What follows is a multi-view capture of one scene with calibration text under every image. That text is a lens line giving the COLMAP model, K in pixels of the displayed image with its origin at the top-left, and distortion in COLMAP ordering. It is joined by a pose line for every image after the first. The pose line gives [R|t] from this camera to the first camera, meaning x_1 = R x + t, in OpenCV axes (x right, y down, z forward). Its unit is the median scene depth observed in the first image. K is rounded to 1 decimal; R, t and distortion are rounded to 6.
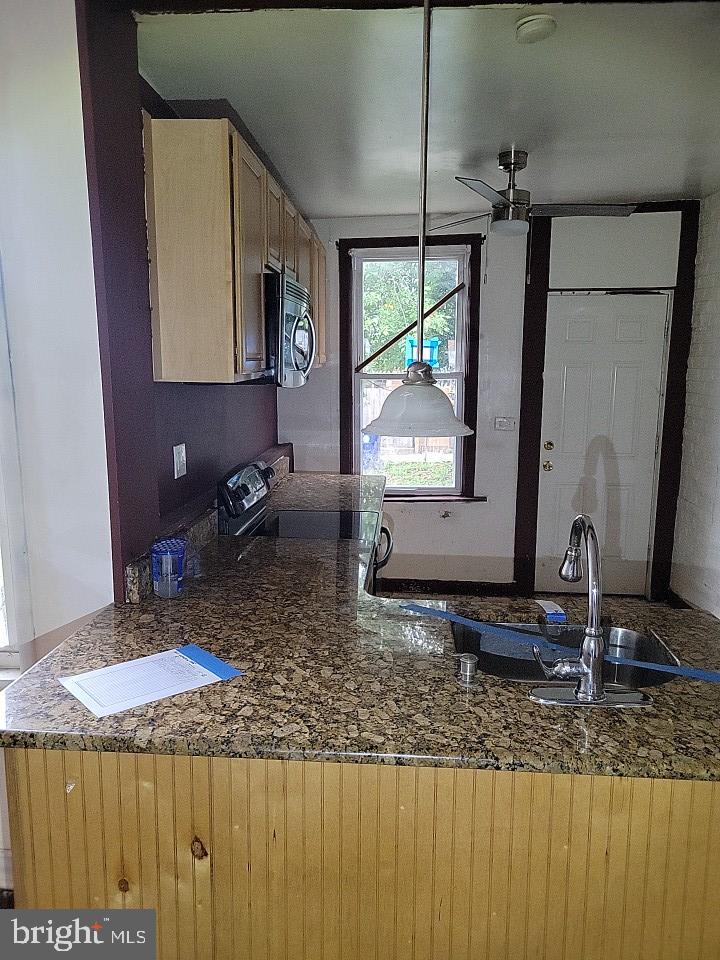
lens RADIAL K [[689.7, 0, 361.1], [0, 689.7, 486.3], [0, 0, 1]] dist [0.044456, -0.044569]
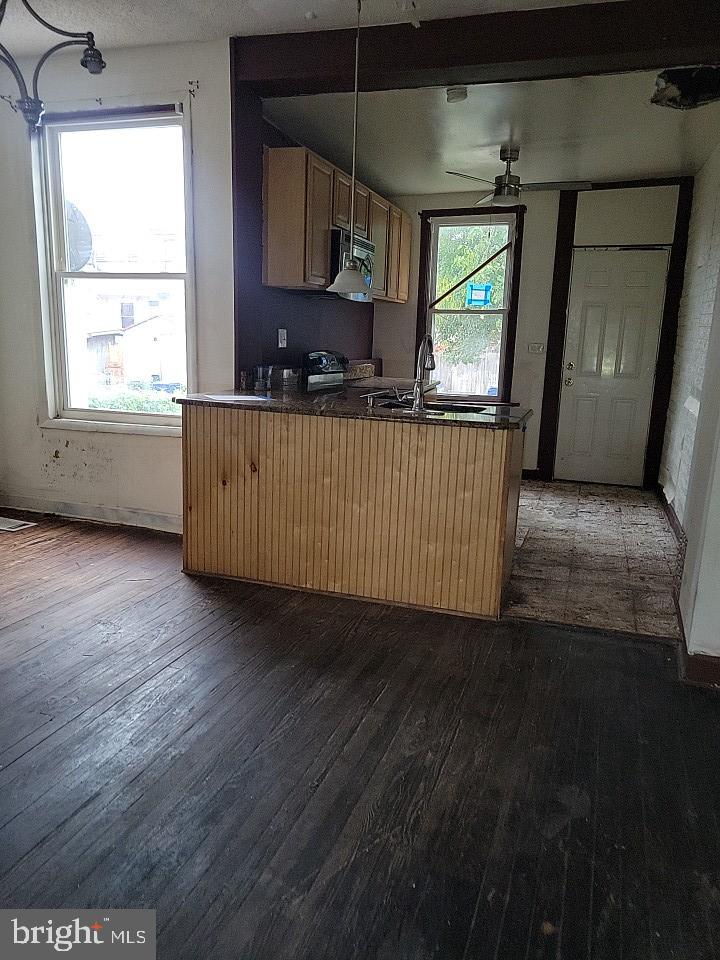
lens RADIAL K [[698.2, 0, 373.4], [0, 698.2, 481.3], [0, 0, 1]] dist [0.041016, -0.008110]
pose [[0.971645, 0.074048, -0.224549, 0.232627], [-0.069454, 0.997184, 0.028304, 0.154575], [0.226012, -0.011905, 0.974052, -0.408923]]
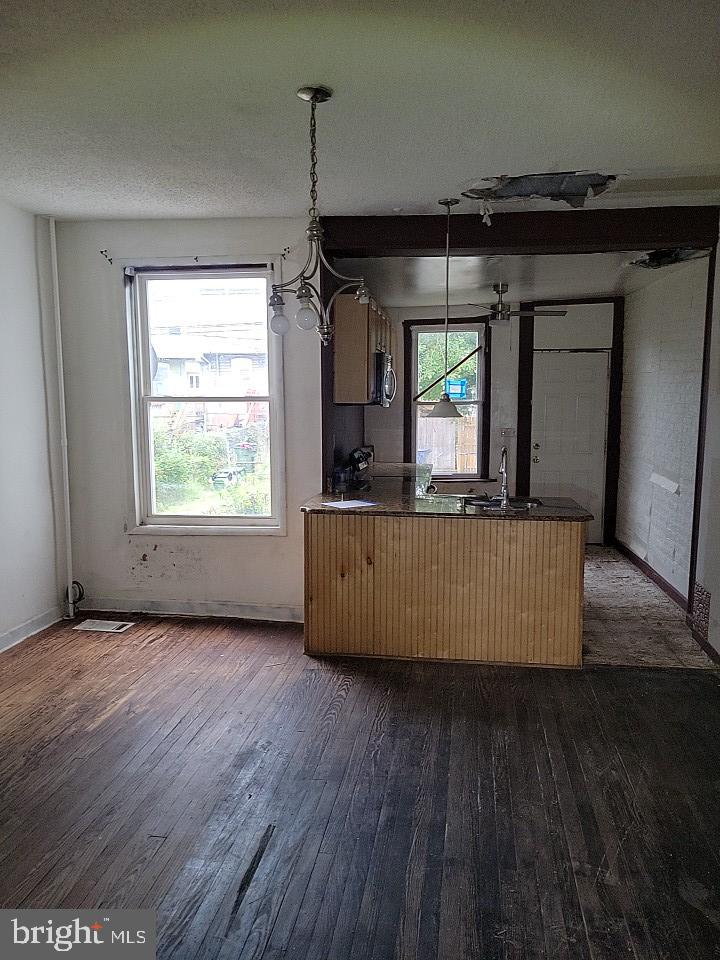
lens RADIAL K [[698.2, 0, 373.4], [0, 698.2, 481.3], [0, 0, 1]] dist [0.041016, -0.008110]
pose [[0.998909, 0.001894, -0.046660, -0.026709], [-0.004510, 0.998419, -0.056022, 0.115580], [0.046481, 0.056171, 0.997339, -0.628946]]
